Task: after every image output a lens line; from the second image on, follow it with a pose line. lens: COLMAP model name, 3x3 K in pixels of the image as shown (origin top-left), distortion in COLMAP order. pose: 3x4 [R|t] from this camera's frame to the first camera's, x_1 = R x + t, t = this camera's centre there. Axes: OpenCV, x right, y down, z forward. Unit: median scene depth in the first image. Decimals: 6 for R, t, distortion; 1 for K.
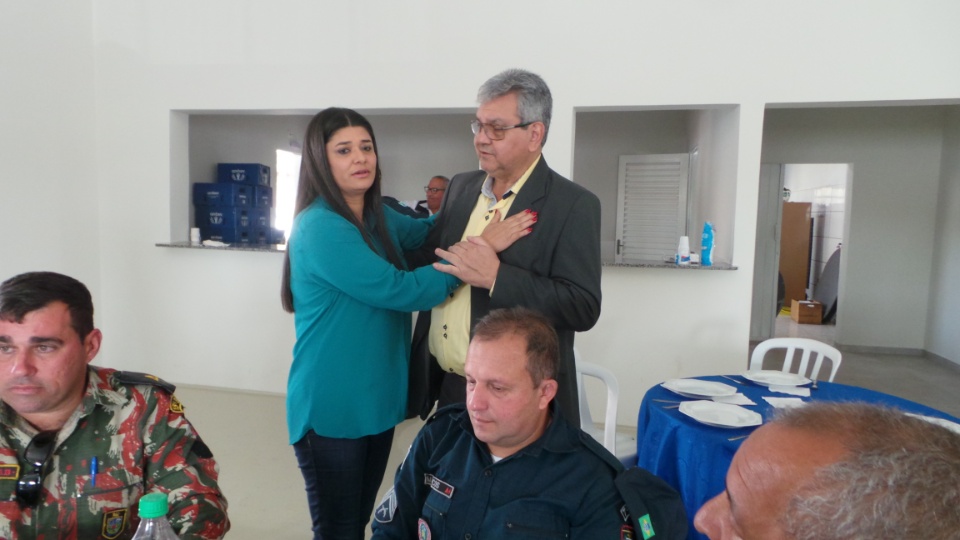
lens RADIAL K [[678.1, 0, 512.0], [0, 678.1, 271.8], [0, 0, 1]] dist [0.266340, -0.469454]
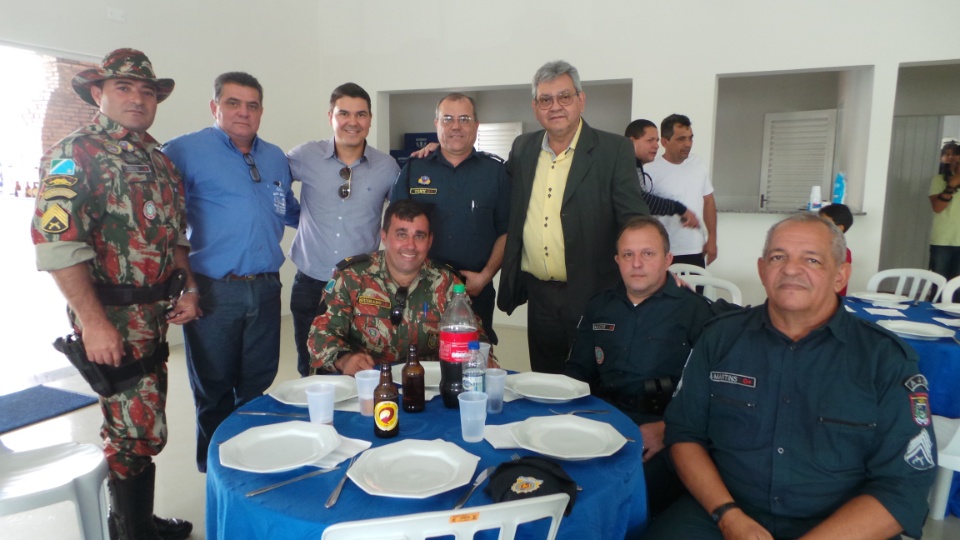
lens RADIAL K [[689.0, 0, 468.5], [0, 689.0, 265.7], [0, 0, 1]] dist [-0.000193, -0.000830]
pose [[0.965887, 0.008817, -0.258815, -0.007387], [0.001766, 0.999173, 0.040632, 0.031538], [0.258959, -0.039703, 0.965072, -0.239356]]
